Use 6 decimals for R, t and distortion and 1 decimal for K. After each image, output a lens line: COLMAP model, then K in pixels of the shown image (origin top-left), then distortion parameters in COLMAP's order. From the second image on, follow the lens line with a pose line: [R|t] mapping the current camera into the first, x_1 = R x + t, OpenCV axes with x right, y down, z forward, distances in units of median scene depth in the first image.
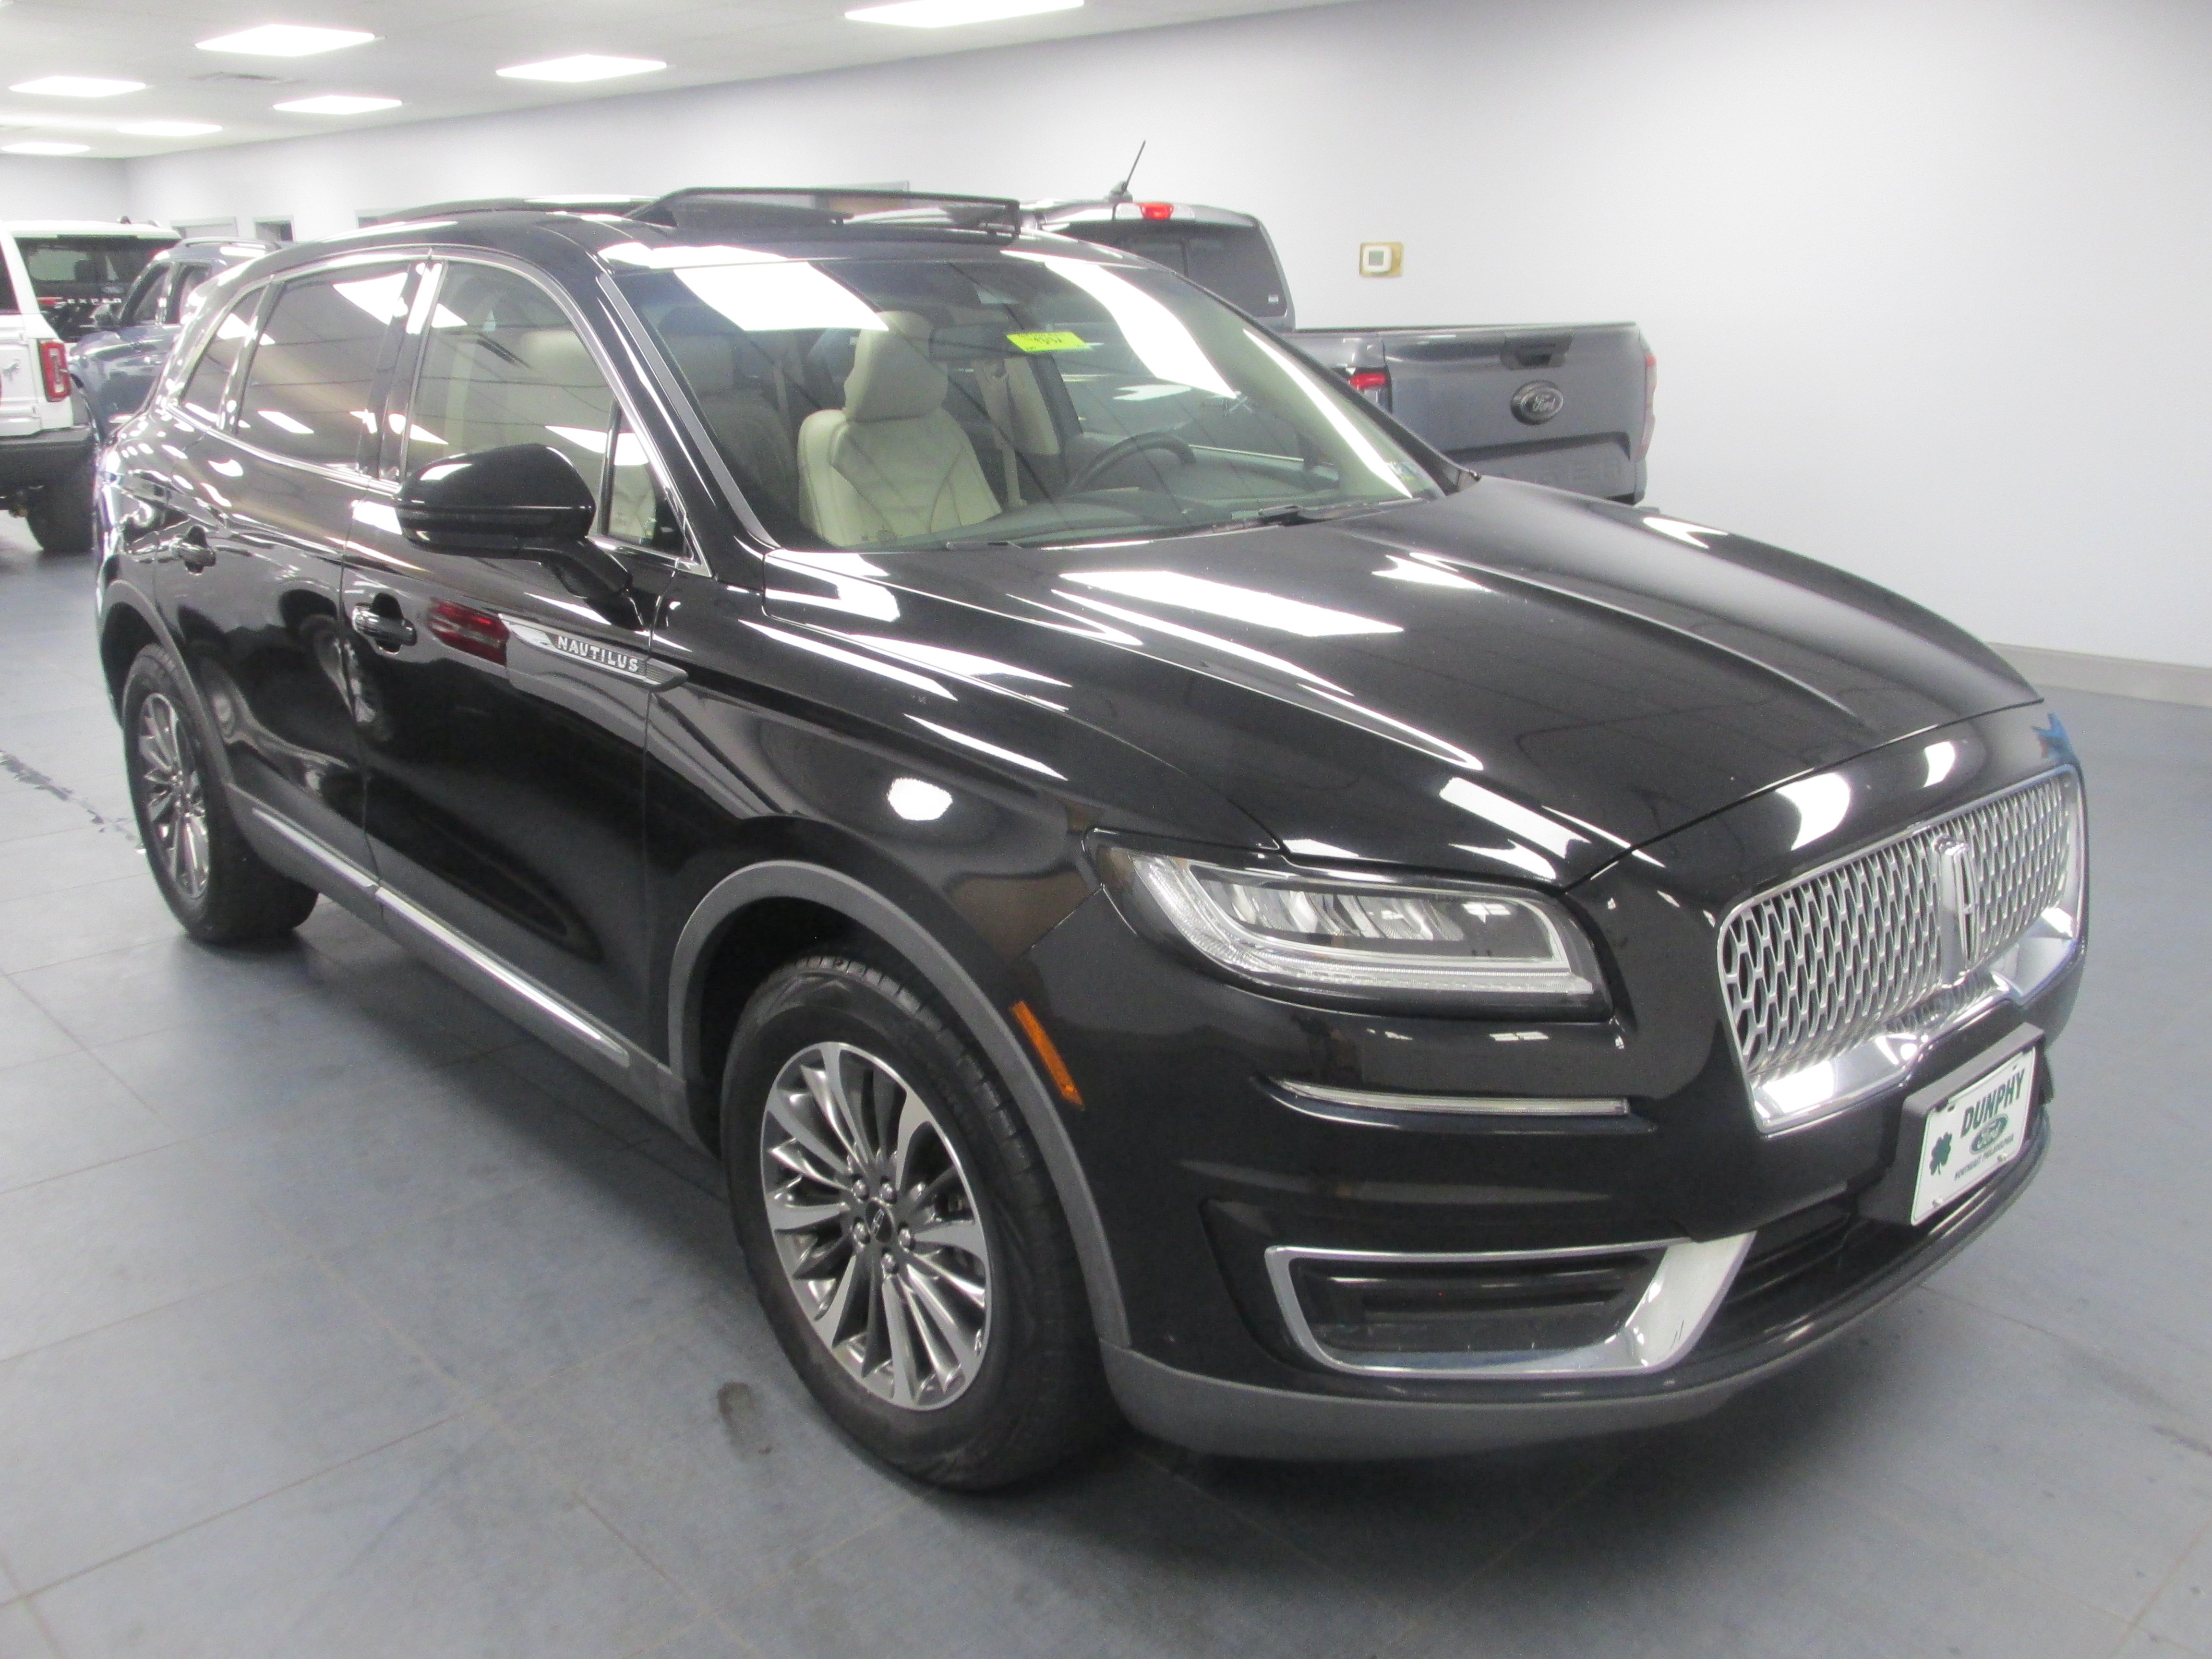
lens RADIAL K [[1811.5, 0, 1106.0], [0, 1811.5, 829.5], [0, 0, 1]] dist [0.000954, 0.002895]
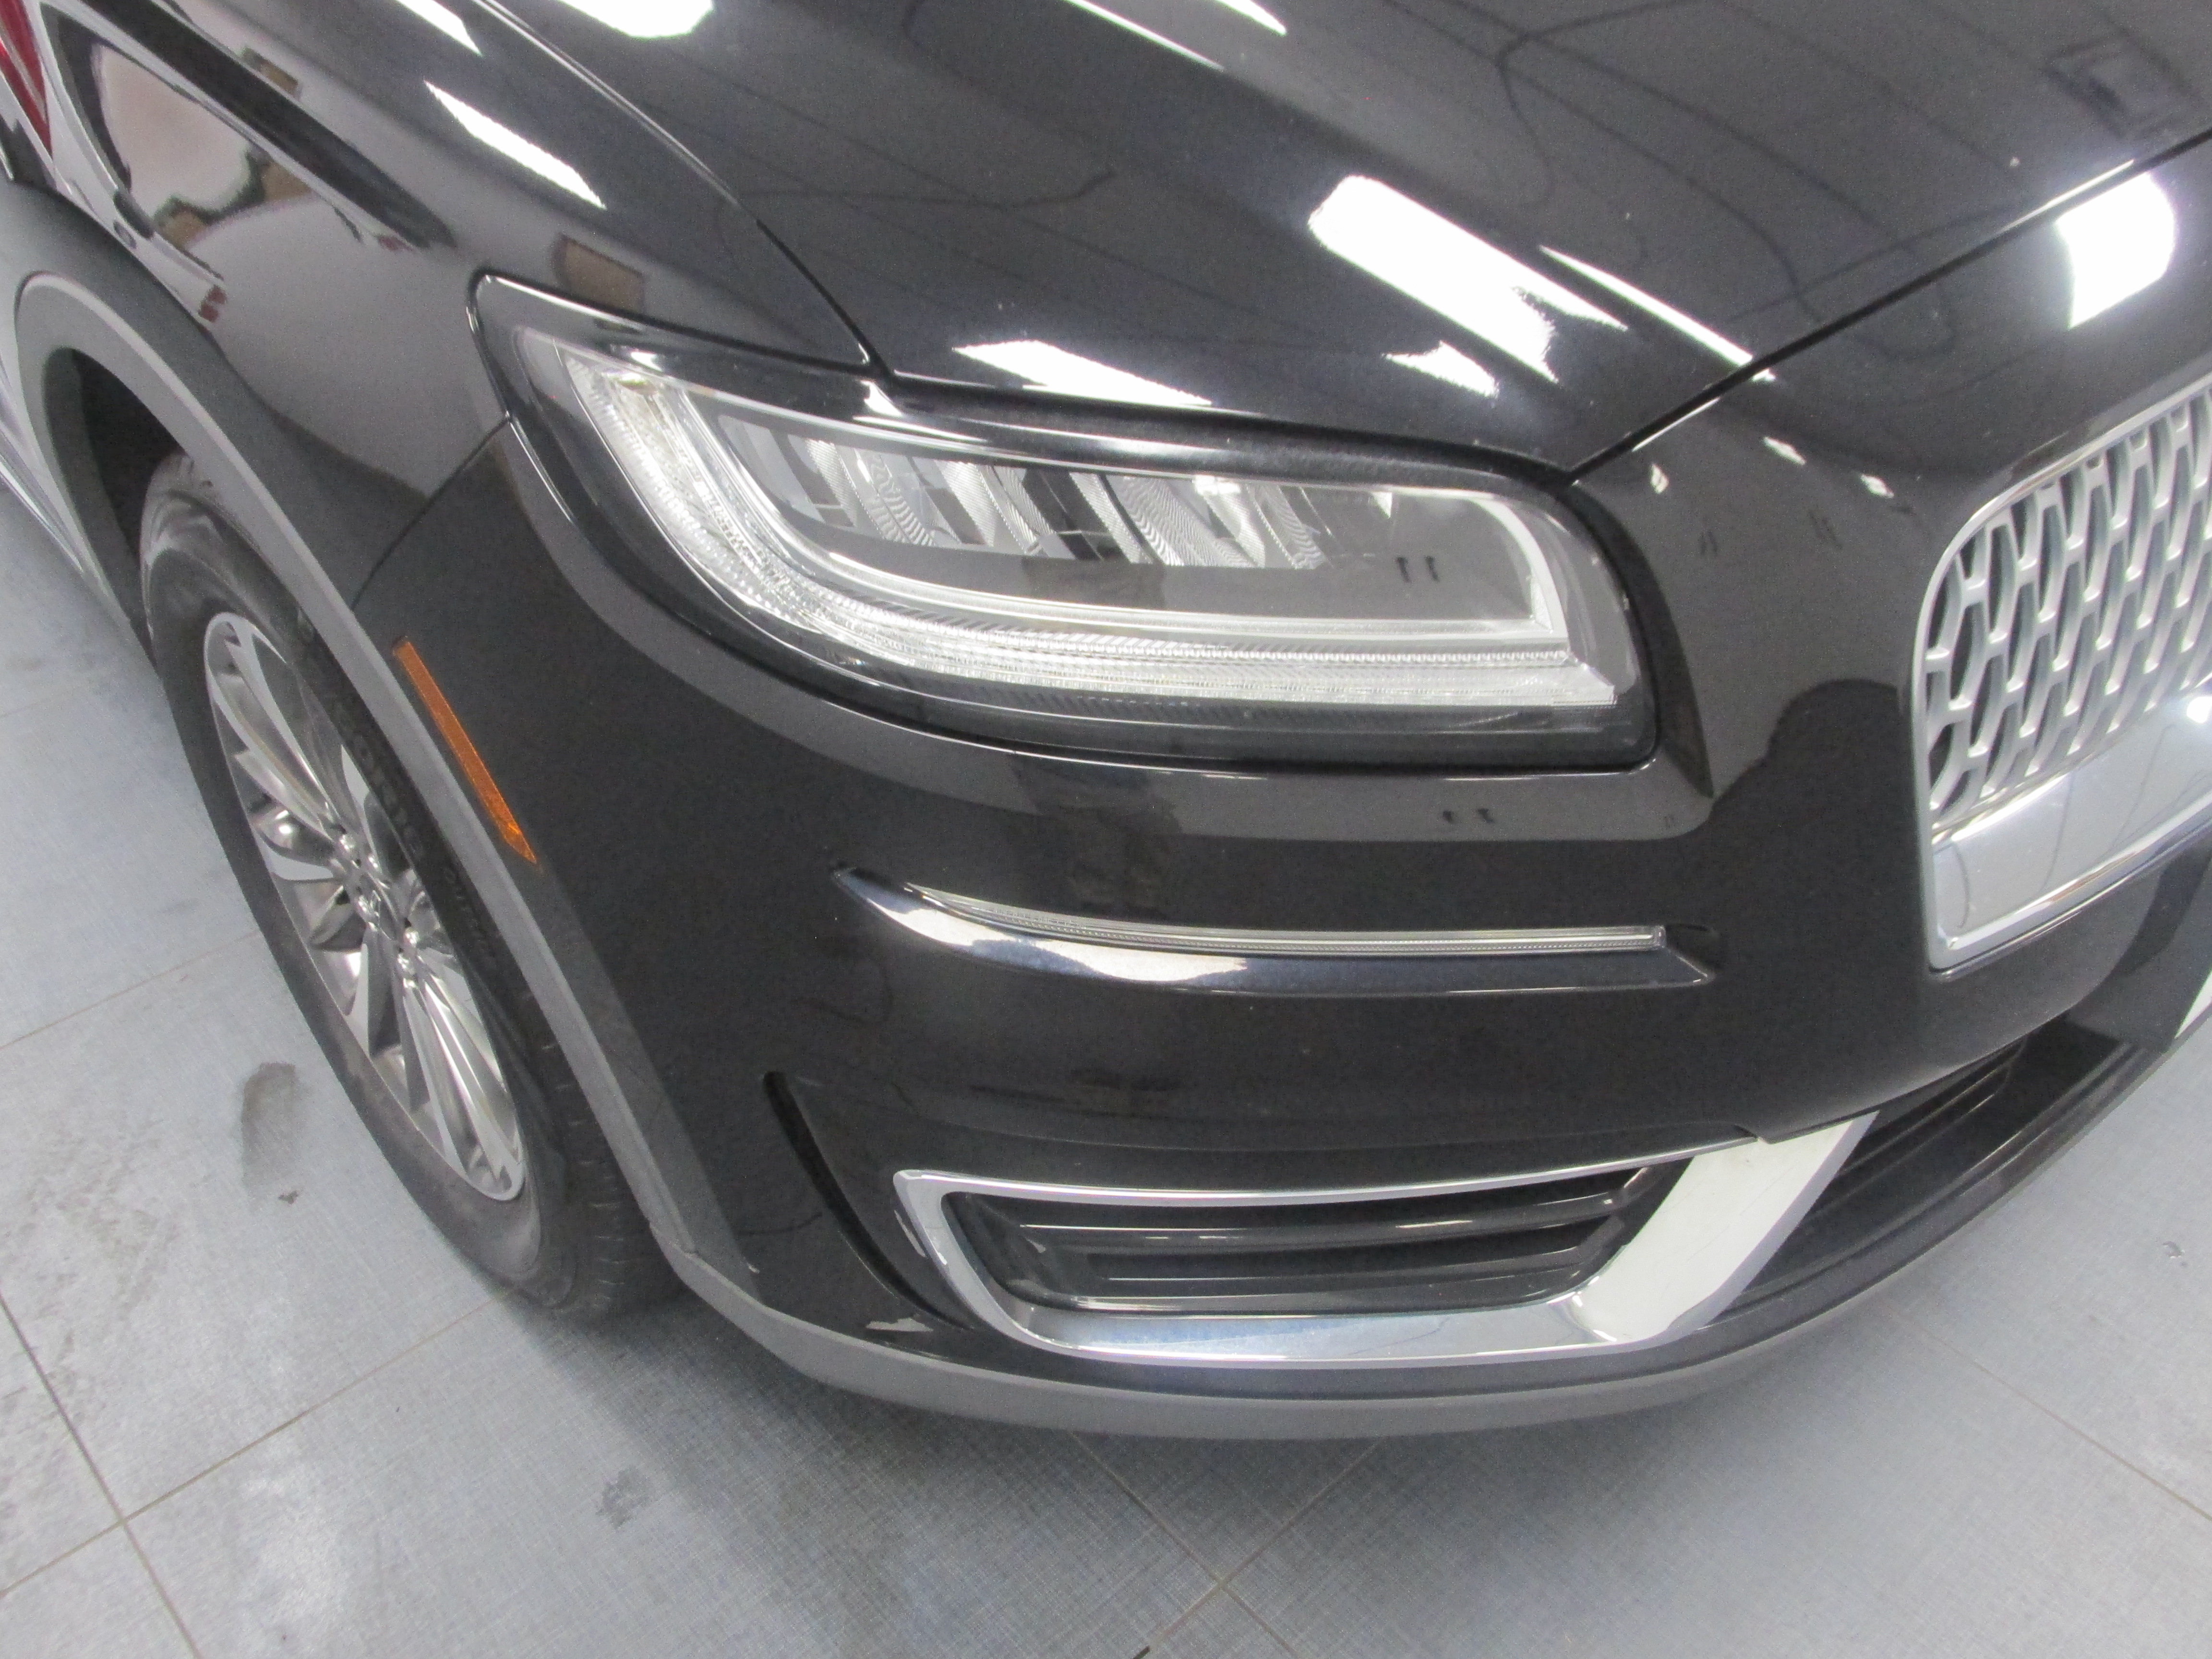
lens RADIAL K [[1811.5, 0, 1106.0], [0, 1811.5, 829.5], [0, 0, 1]] dist [0.000954, 0.002895]
pose [[0.999814, 0.012587, -0.014595, 0.150608], [-0.005983, 0.922570, 0.385782, -0.047923], [0.018321, -0.385624, 0.922474, 0.572213]]
